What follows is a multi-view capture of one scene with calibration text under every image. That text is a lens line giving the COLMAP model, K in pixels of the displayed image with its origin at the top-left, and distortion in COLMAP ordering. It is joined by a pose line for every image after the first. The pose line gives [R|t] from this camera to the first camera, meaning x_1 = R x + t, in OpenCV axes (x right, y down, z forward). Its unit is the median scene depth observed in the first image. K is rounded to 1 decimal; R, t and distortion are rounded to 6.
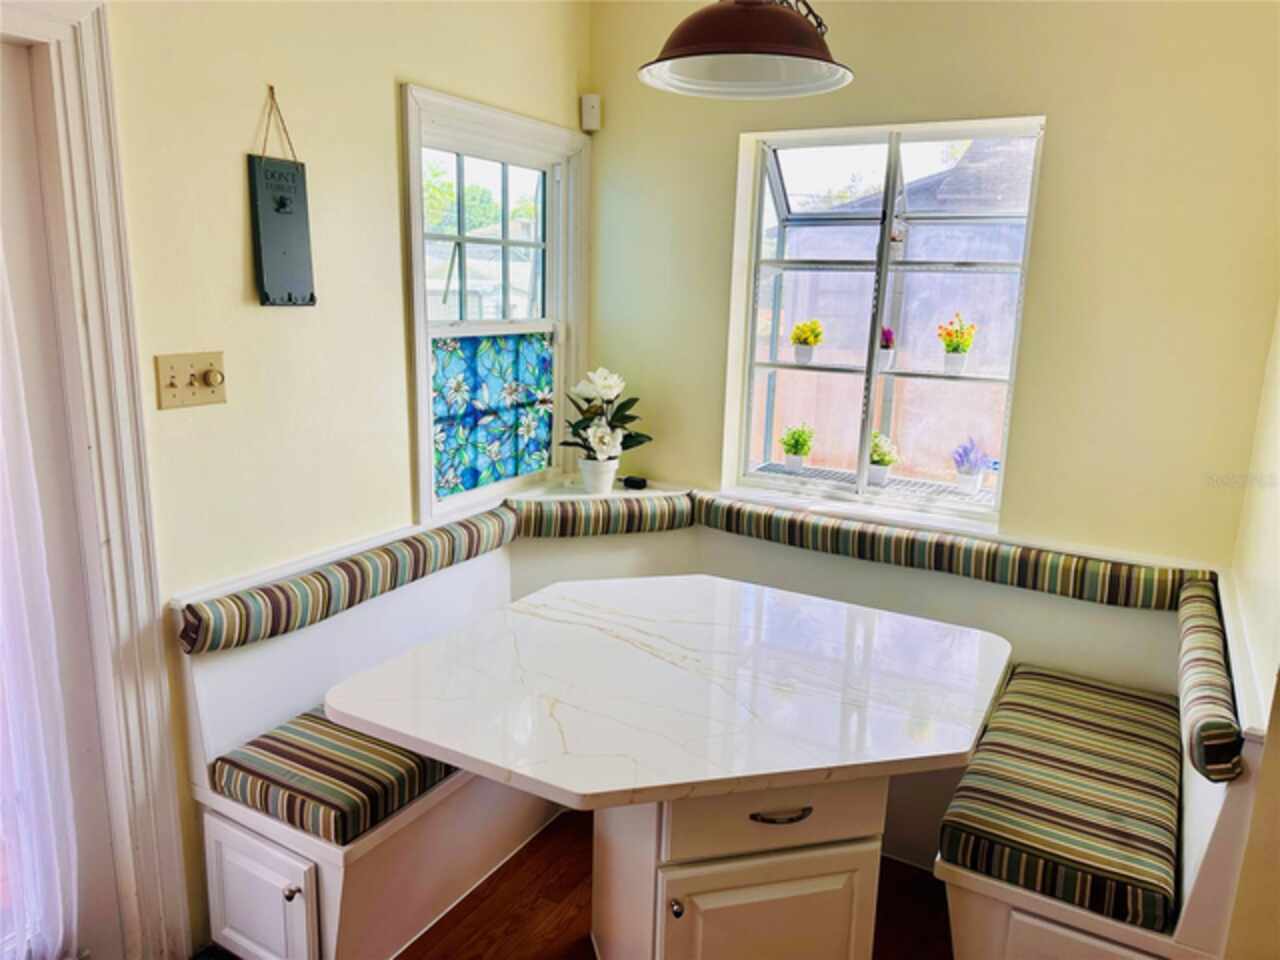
lens RADIAL K [[870.8, 0, 639.2], [0, 870.8, 474.7], [0, 0, 1]] dist [0.129802, -0.216804]
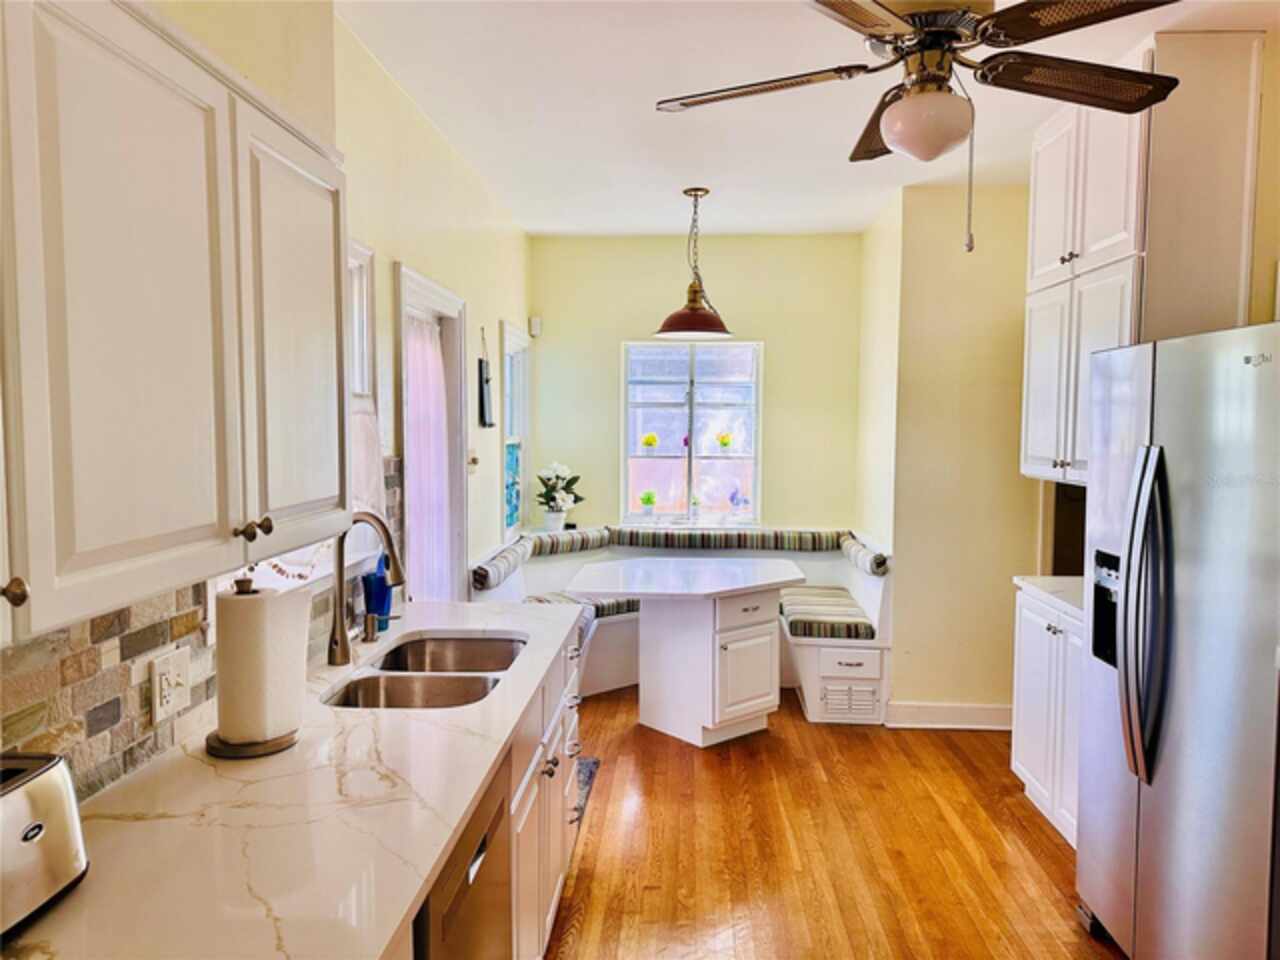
lens RADIAL K [[870.8, 0, 639.2], [0, 870.8, 474.7], [0, 0, 1]] dist [0.129802, -0.216804]
pose [[0.899633, -0.052884, 0.433433, -0.698287], [0.116774, 0.985622, -0.122117, 0.150372], [-0.420743, 0.160474, 0.892873, -0.701867]]
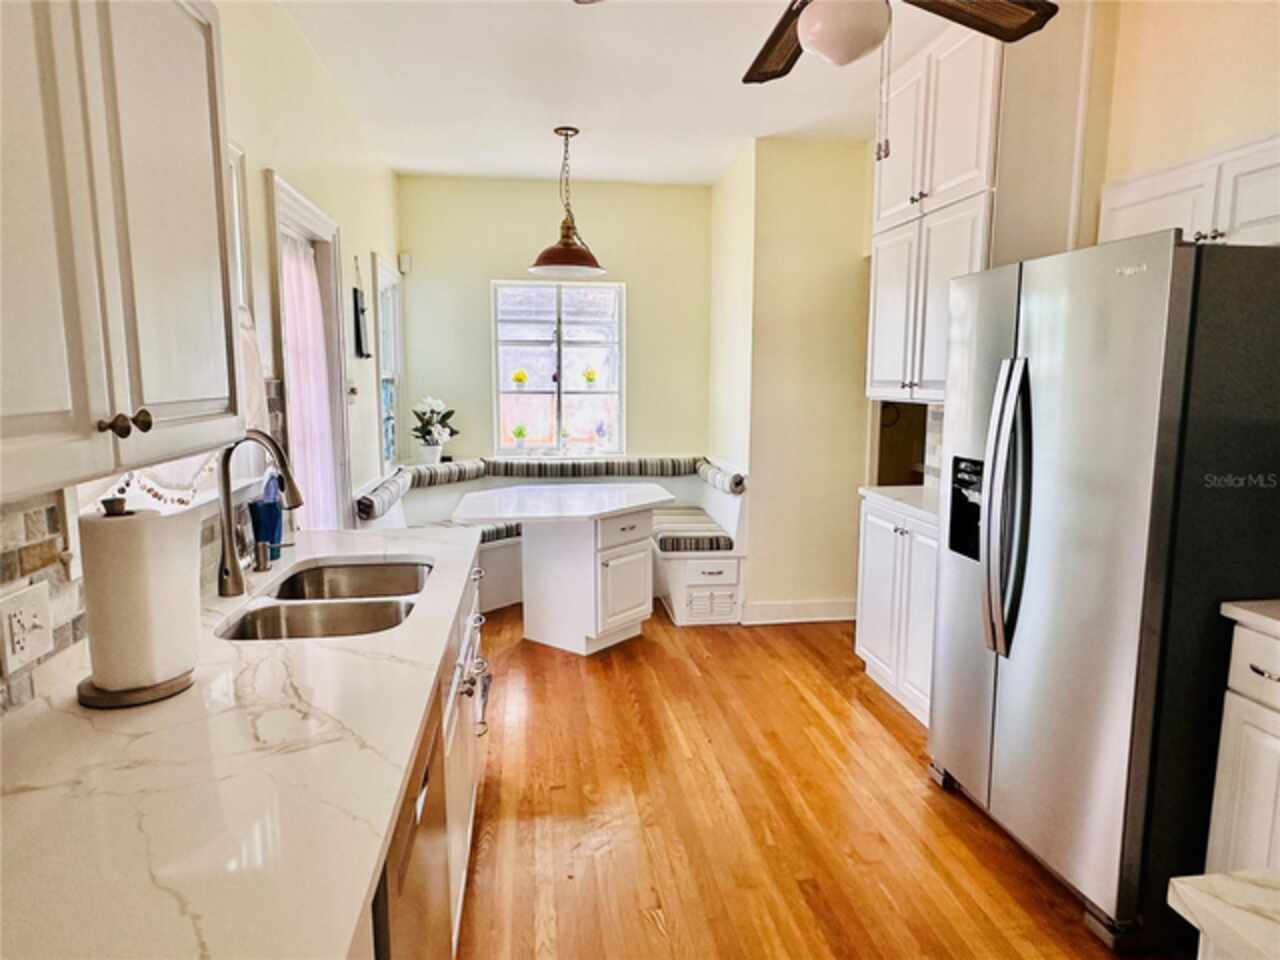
lens RADIAL K [[766.4, 0, 638.6], [0, 766.4, 476.6], [0, 0, 1]] dist [-0.000922, 0.001526]
pose [[0.799060, -0.108948, 0.591298, -0.700378], [0.151974, 0.988110, -0.023312, 0.158077], [-0.581728, 0.108489, 0.806116, -0.575302]]
